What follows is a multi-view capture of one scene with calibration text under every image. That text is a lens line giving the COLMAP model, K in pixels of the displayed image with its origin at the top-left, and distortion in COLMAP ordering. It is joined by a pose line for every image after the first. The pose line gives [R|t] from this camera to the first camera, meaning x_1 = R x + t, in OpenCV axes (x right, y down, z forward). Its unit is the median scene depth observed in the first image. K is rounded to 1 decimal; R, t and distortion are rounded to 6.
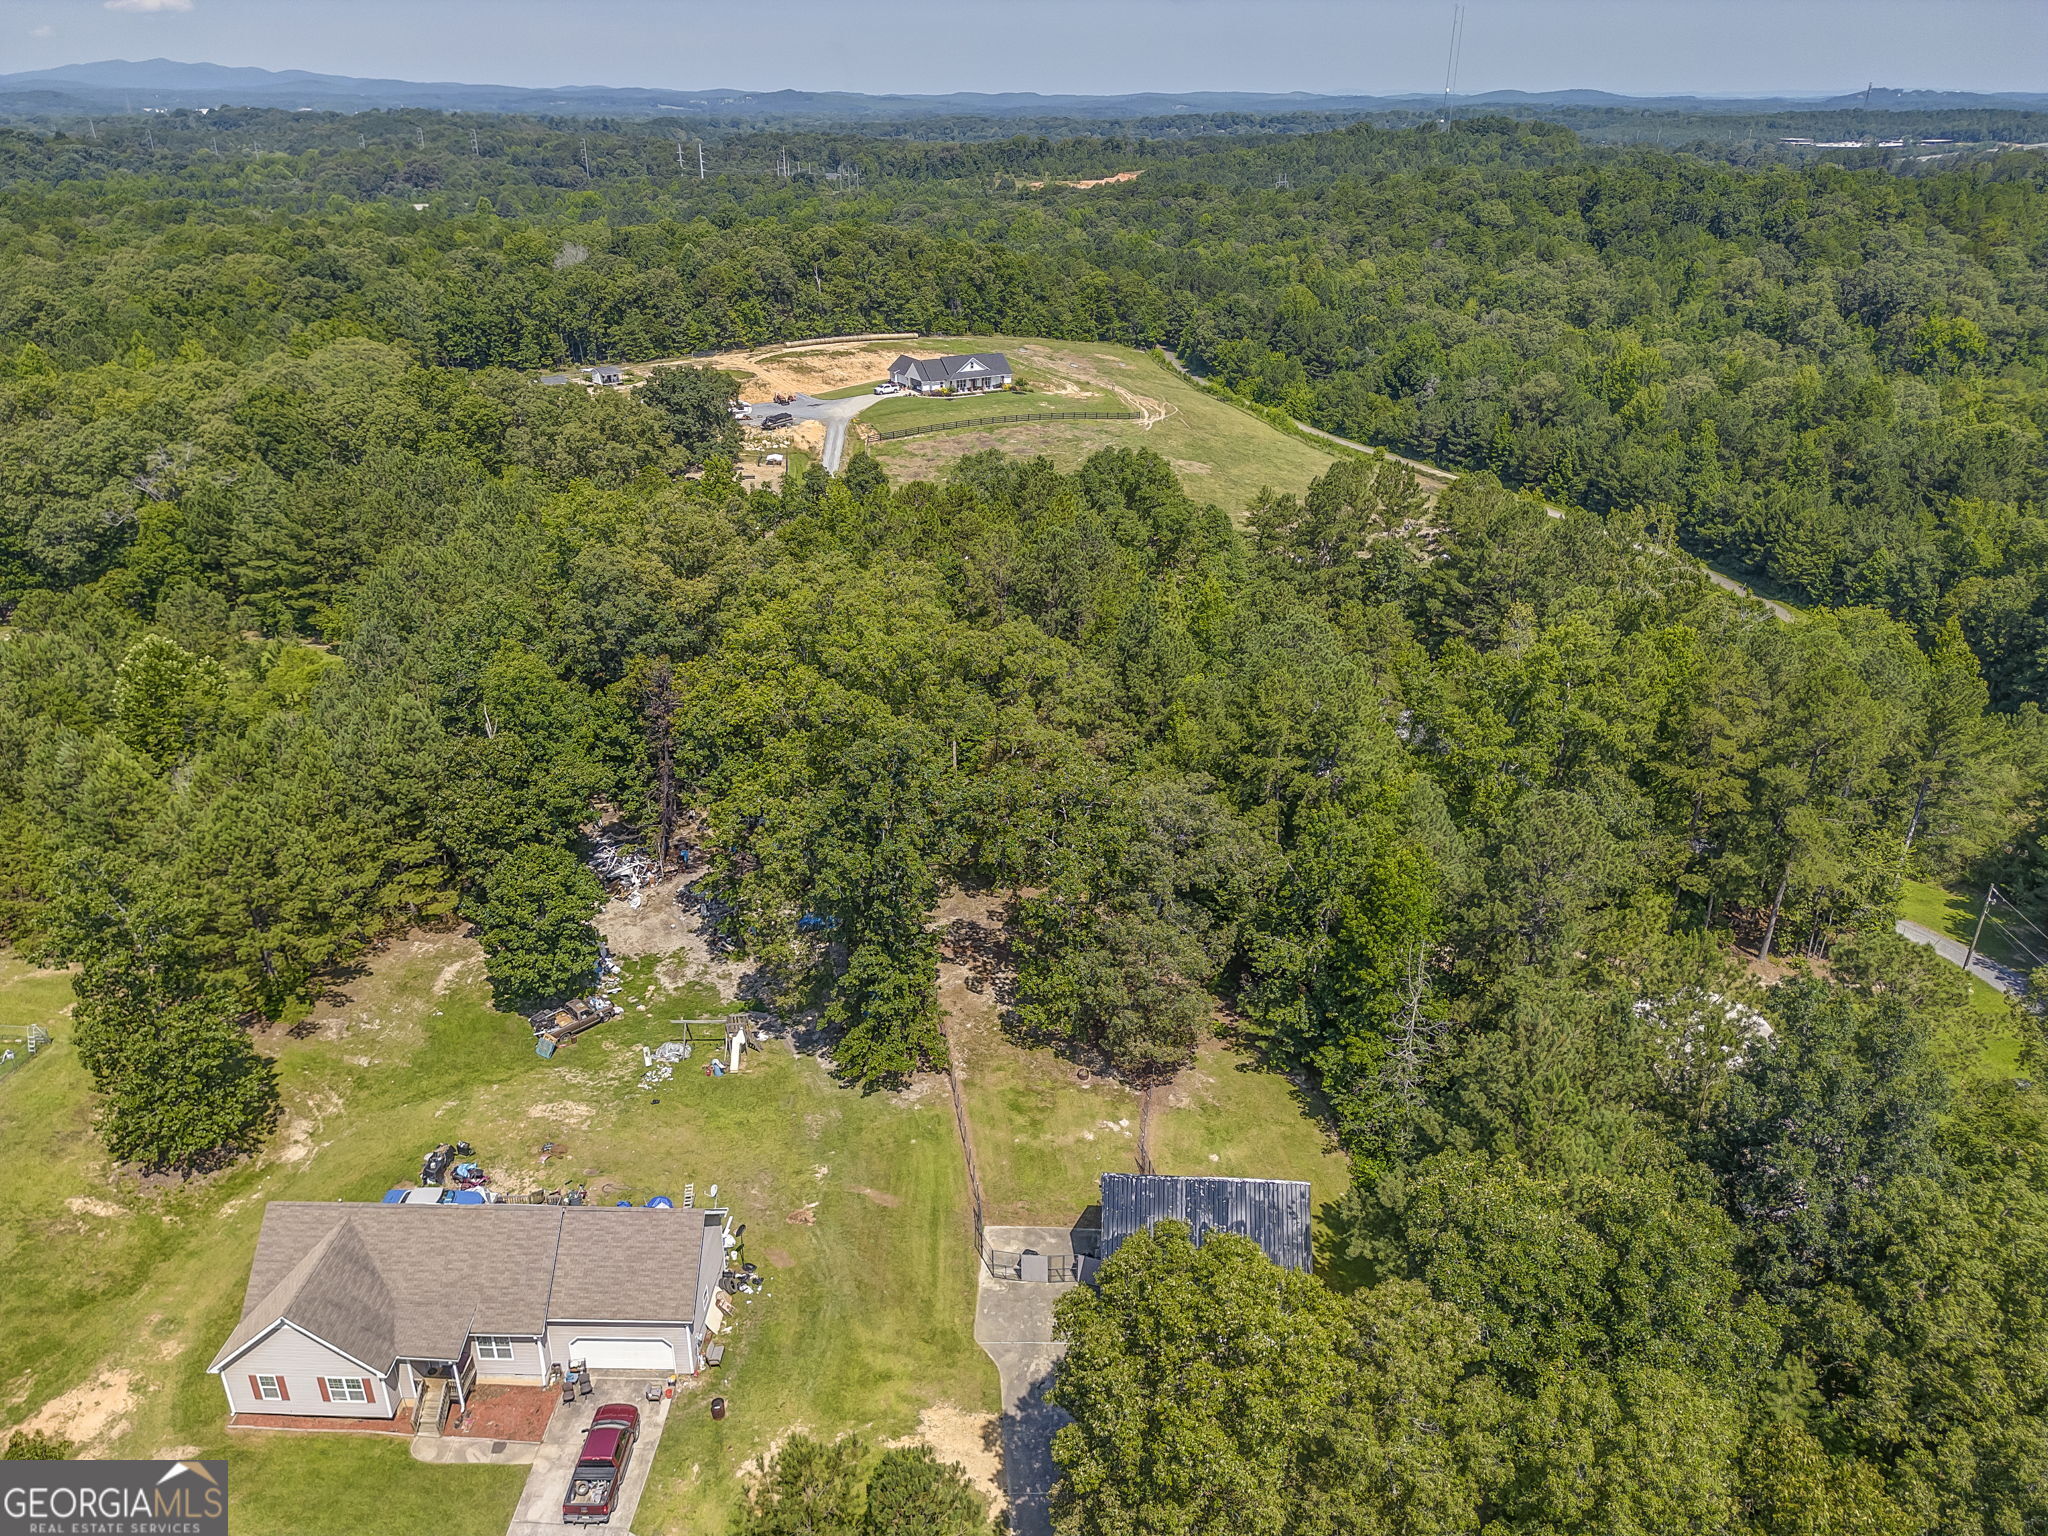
lens RADIAL K [[1472.4, 0, 1018.5], [0, 1472.4, 779.8], [0, 0, 1]] dist [0.127456, -0.120408]
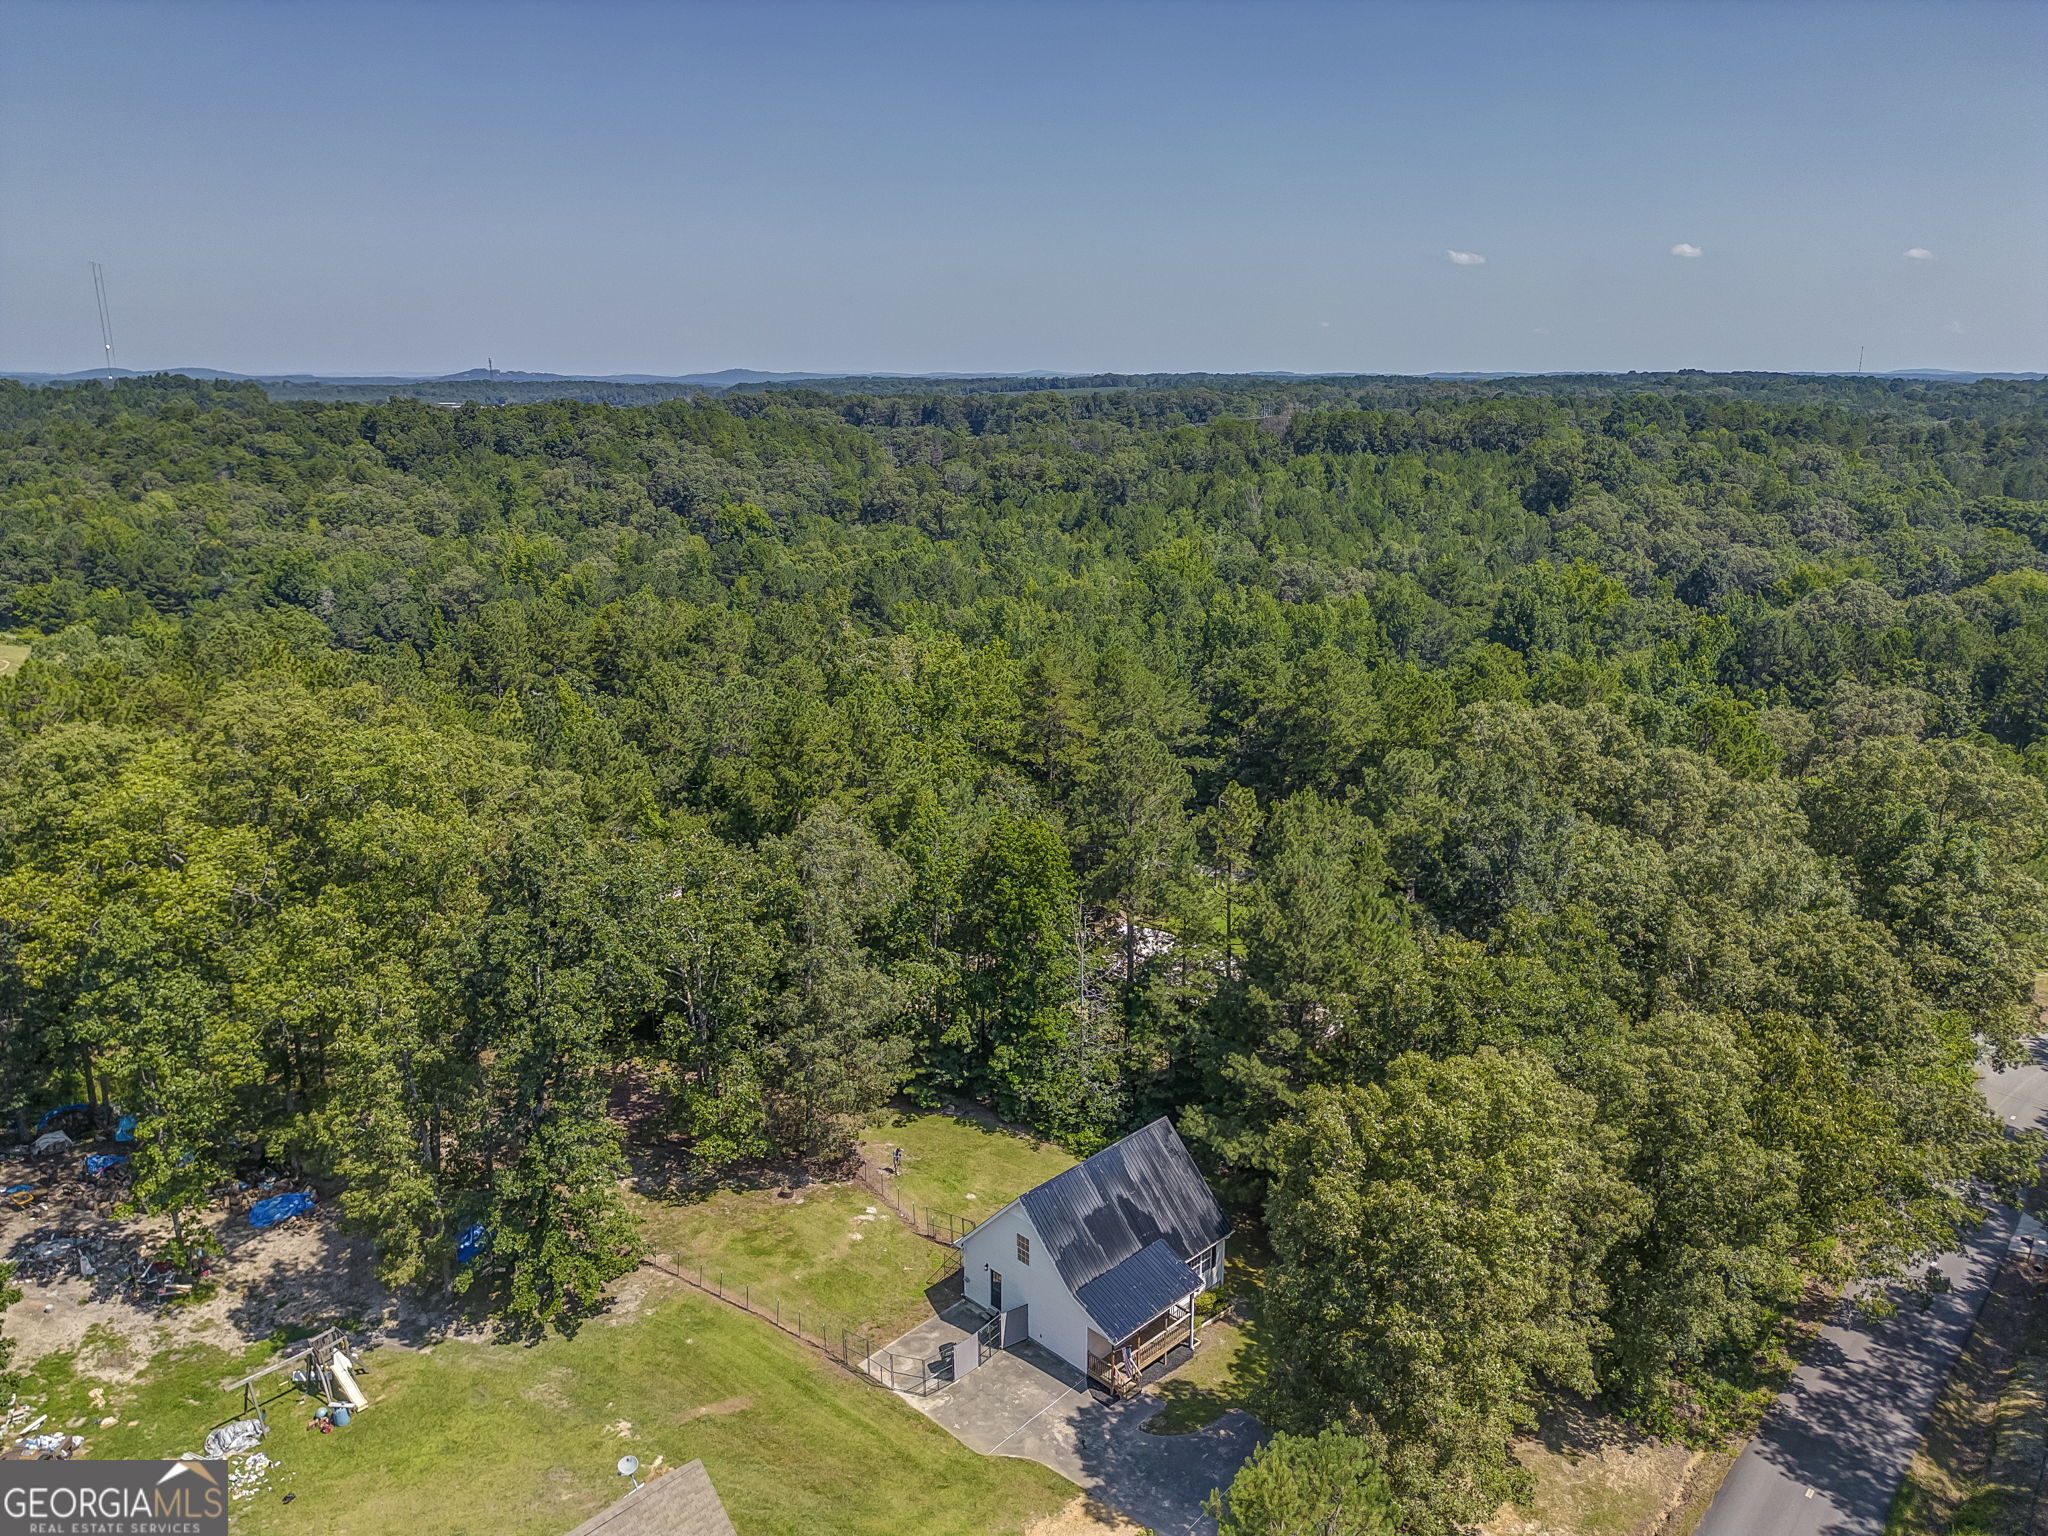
lens RADIAL K [[1472.4, 0, 1018.5], [0, 1472.4, 779.8], [0, 0, 1]] dist [0.127456, -0.120408]
pose [[0.671509, -0.204520, 0.712213, -0.423813], [0.321640, 0.946338, -0.031507, 0.045478], [-0.667550, 0.250234, 0.701256, 0.253793]]
